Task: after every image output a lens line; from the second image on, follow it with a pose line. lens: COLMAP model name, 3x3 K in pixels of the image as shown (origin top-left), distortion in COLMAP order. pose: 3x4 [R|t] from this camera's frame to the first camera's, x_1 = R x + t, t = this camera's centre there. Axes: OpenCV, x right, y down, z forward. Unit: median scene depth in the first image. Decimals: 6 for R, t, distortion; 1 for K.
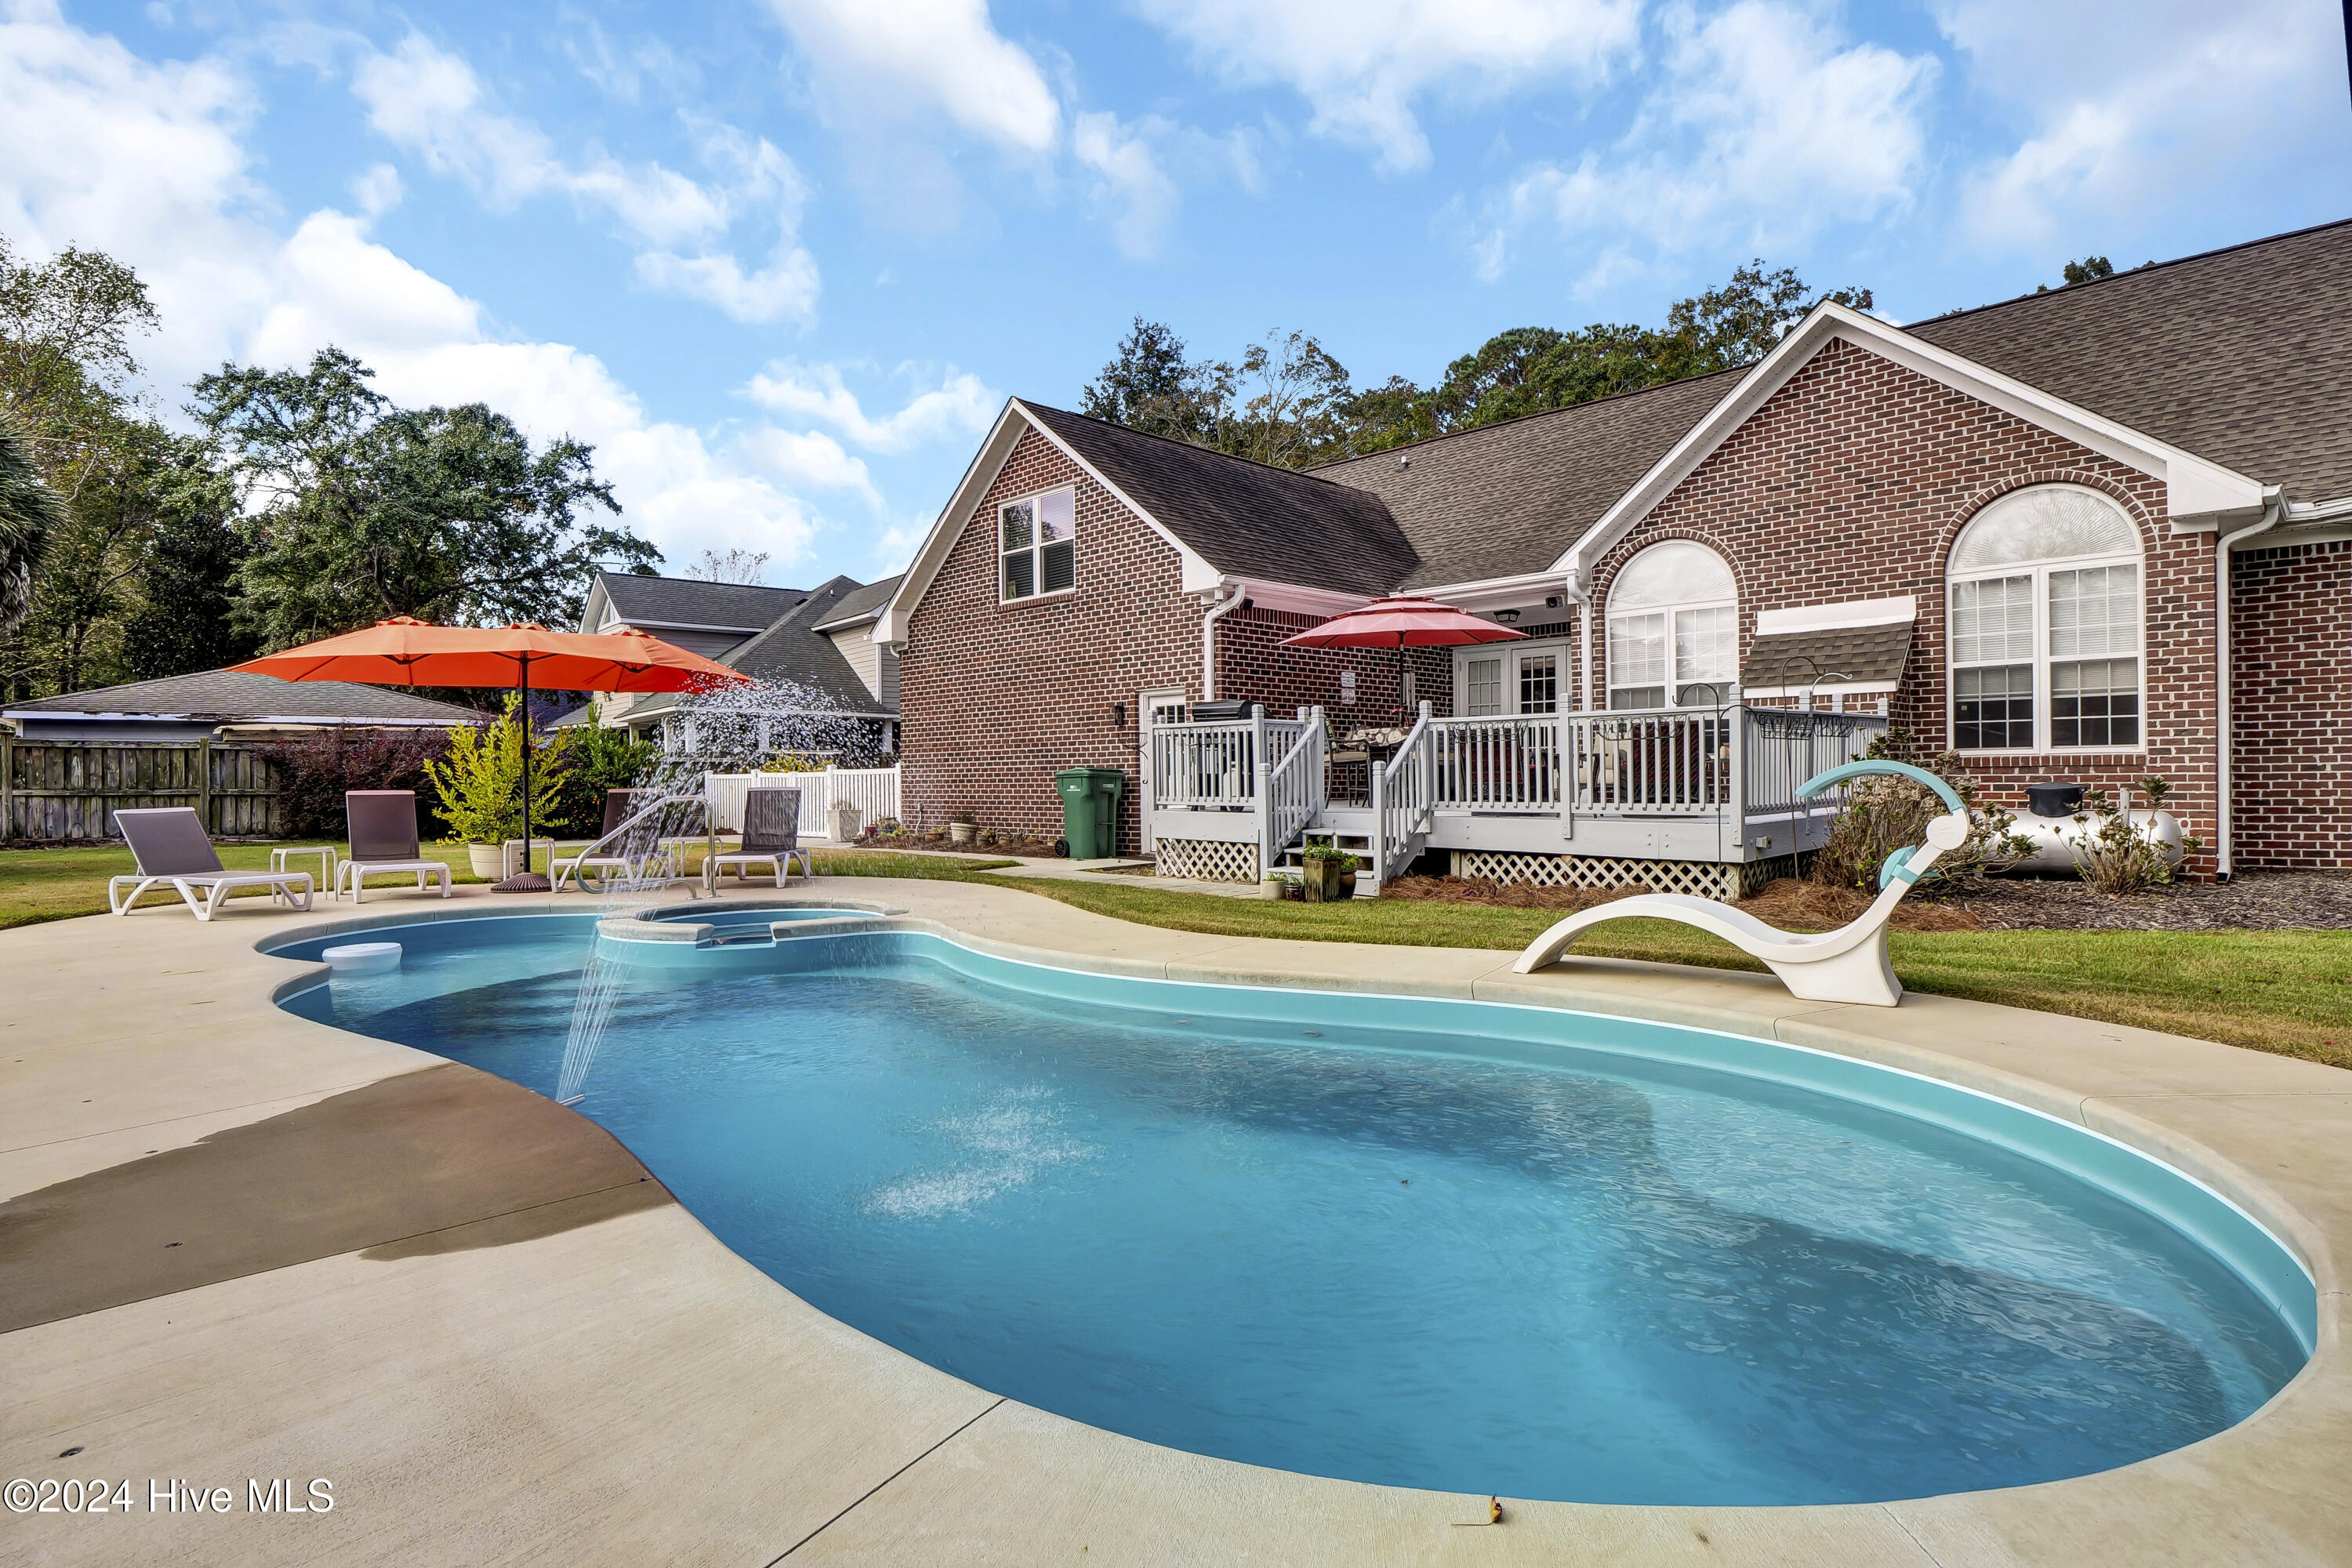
lens RADIAL K [[1193.9, 0, 1176.8], [0, 1193.9, 773.3], [0, 0, 1]] dist [-0.012382, -0.000371]
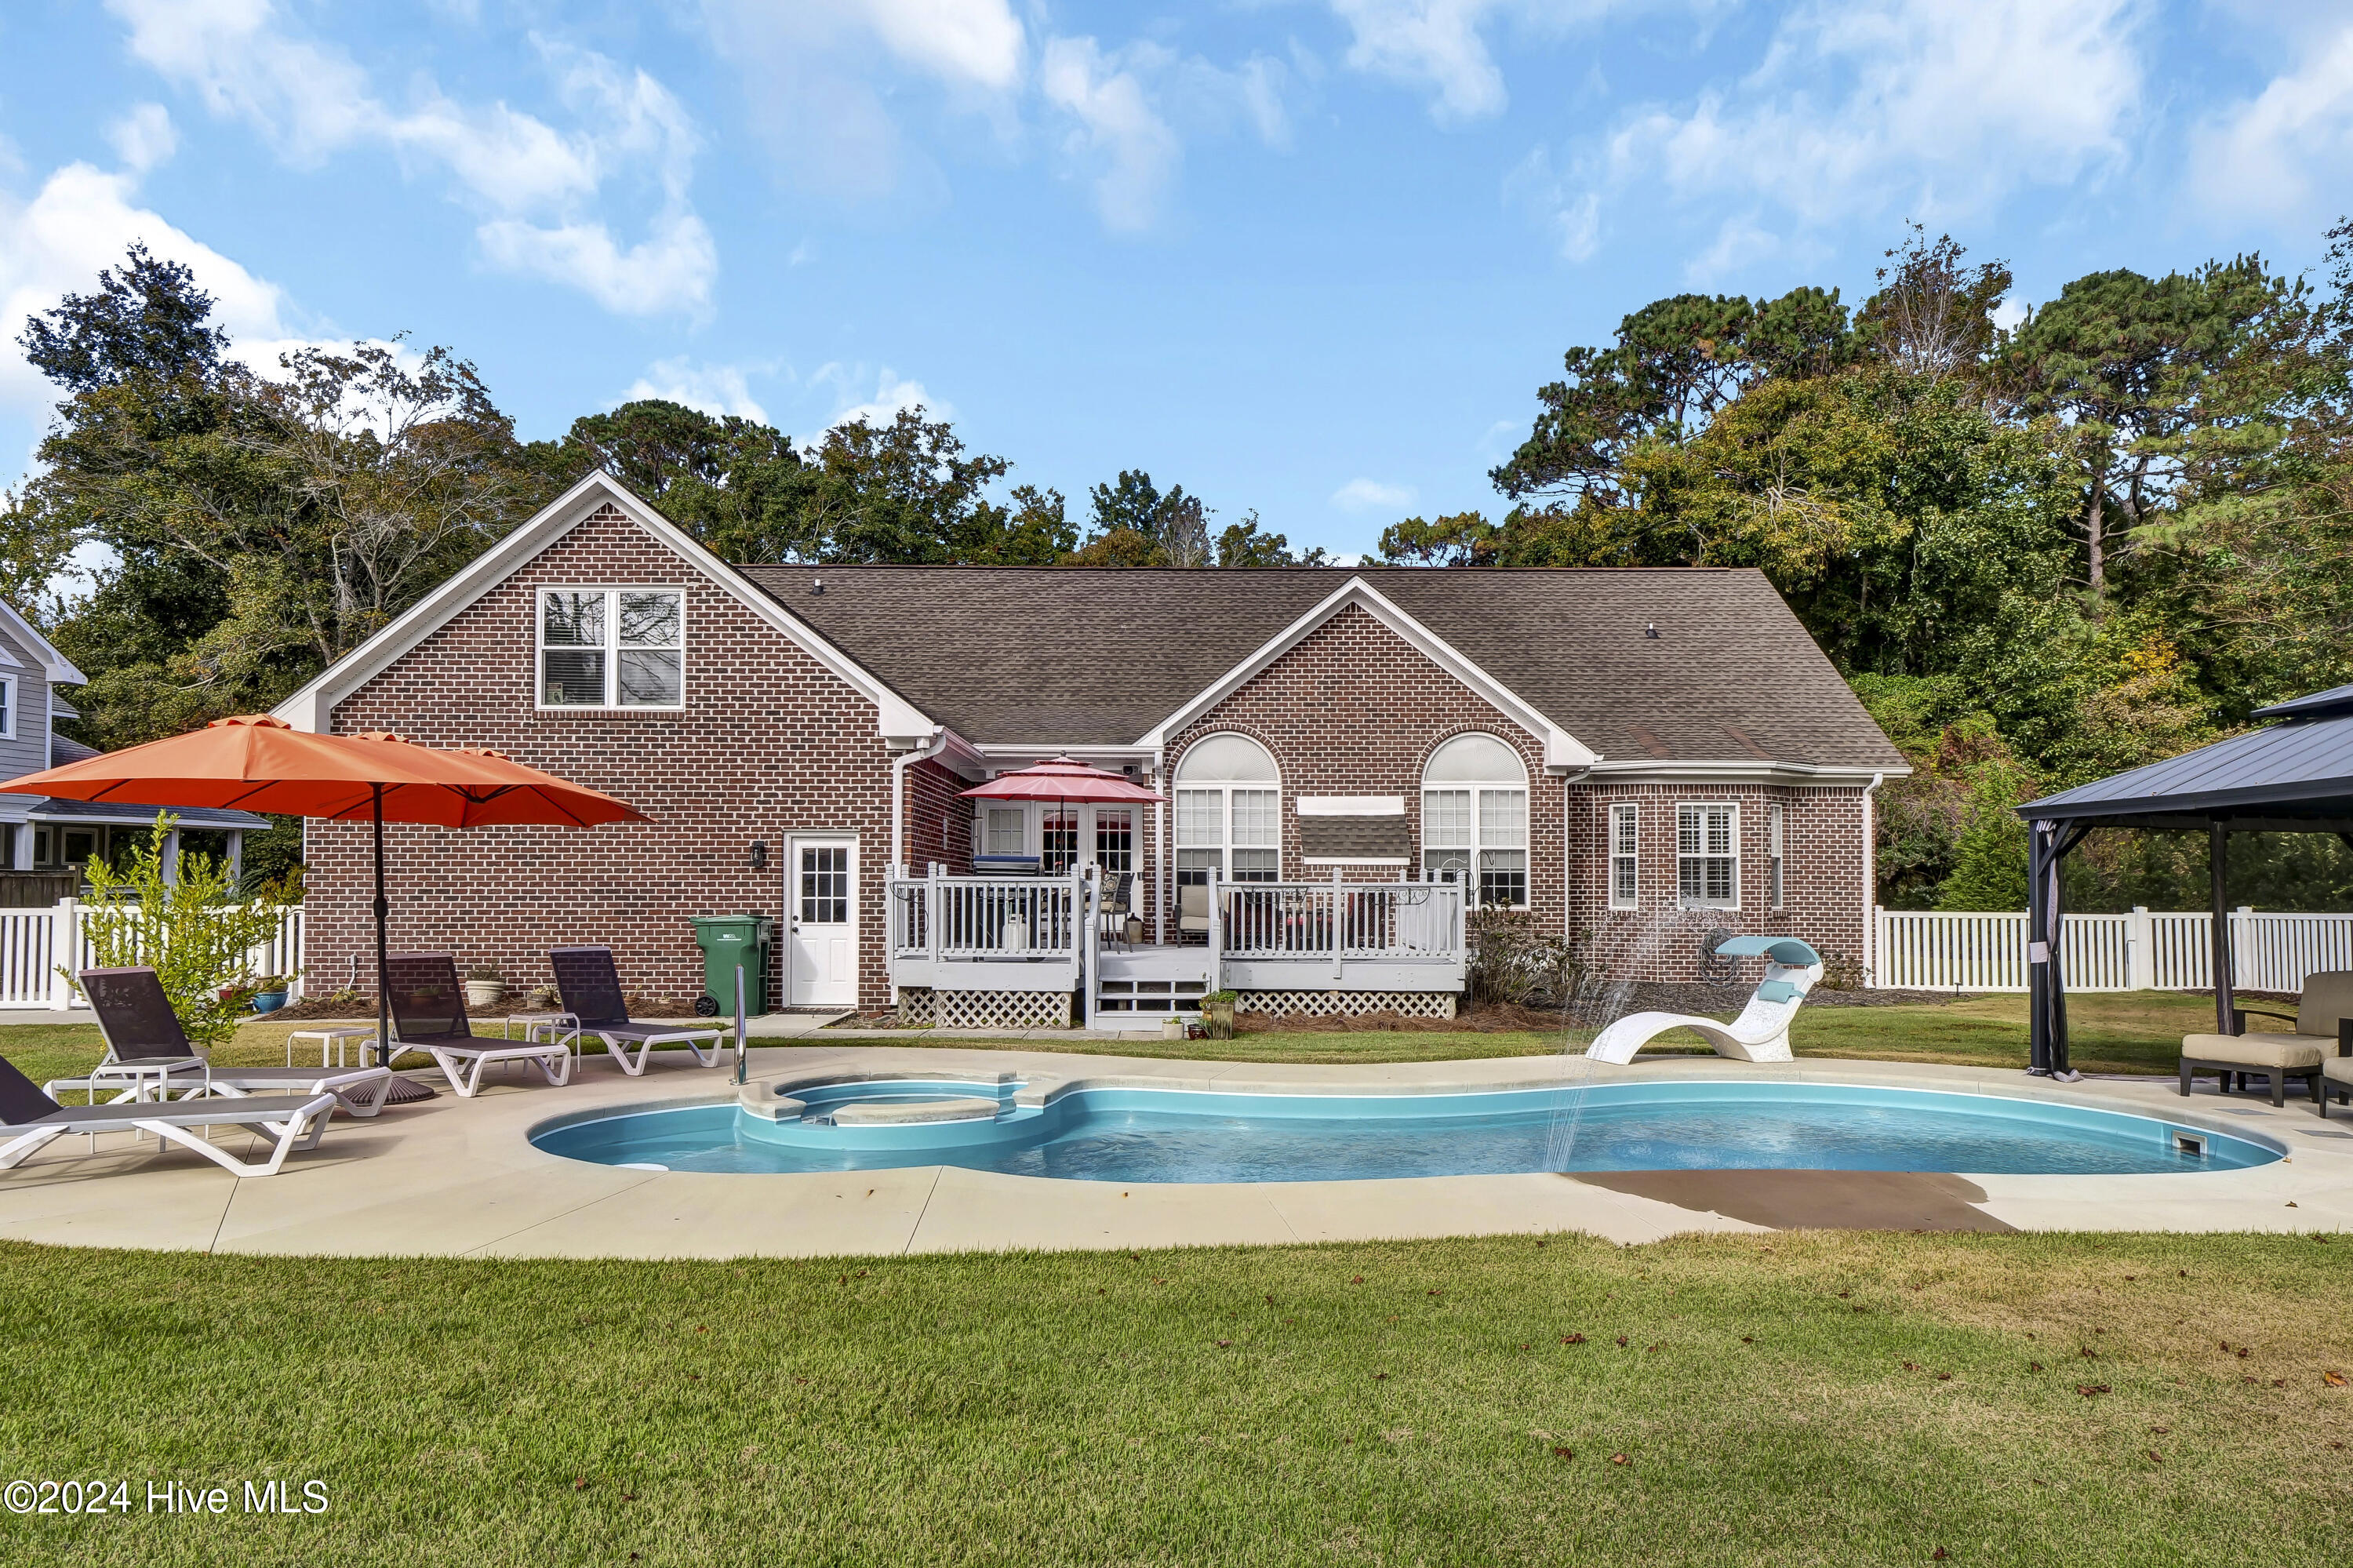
lens RADIAL K [[1361.0, 0, 1172.8], [0, 1361.0, 850.3], [0, 0, 1]] dist [0.004021, 0.001686]
pose [[0.693350, 0.030951, 0.719936, -0.736174], [-0.011430, 0.999424, -0.031959, -0.030005], [-0.720511, 0.013930, 0.693304, 0.069933]]
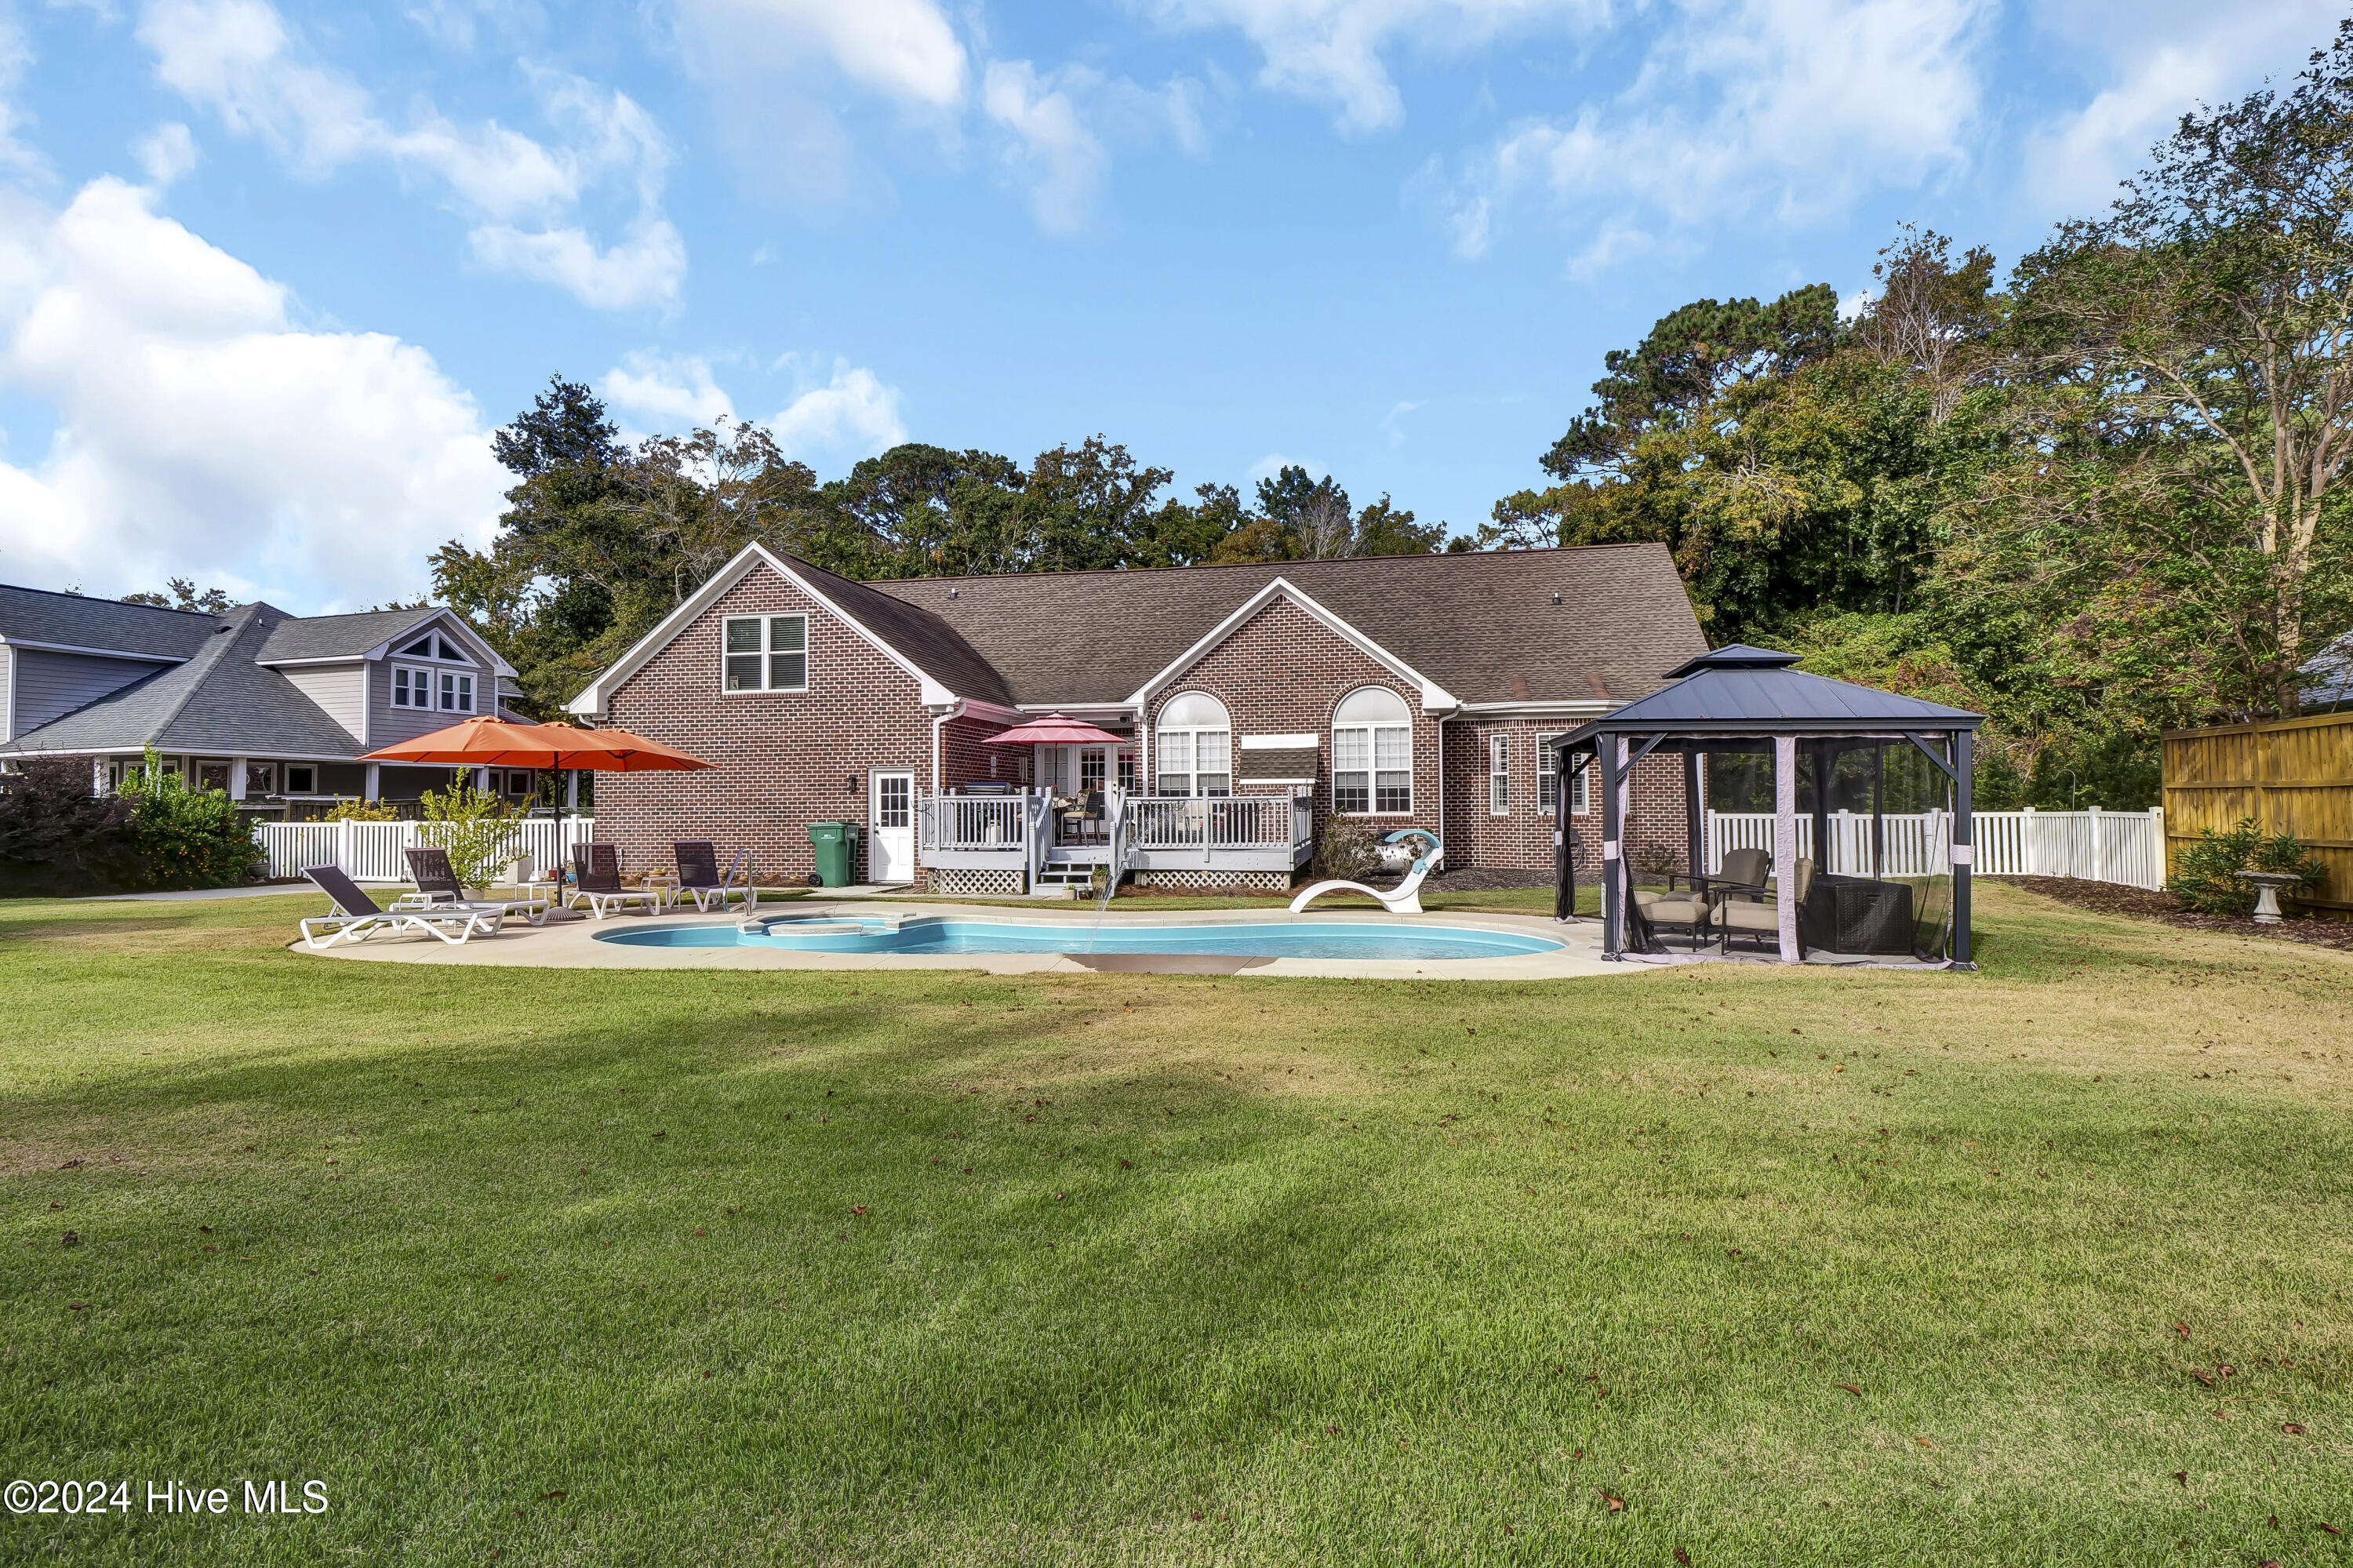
lens RADIAL K [[1147.5, 0, 1180.6], [0, 1147.5, 777.1], [0, 0, 1]] dist [-0.001328, -0.000257]
pose [[0.821020, 0.015823, 0.570679, -0.642612], [-0.001359, 0.999667, -0.025762, -0.028874], [-0.570897, 0.020376, 0.820769, -0.422847]]
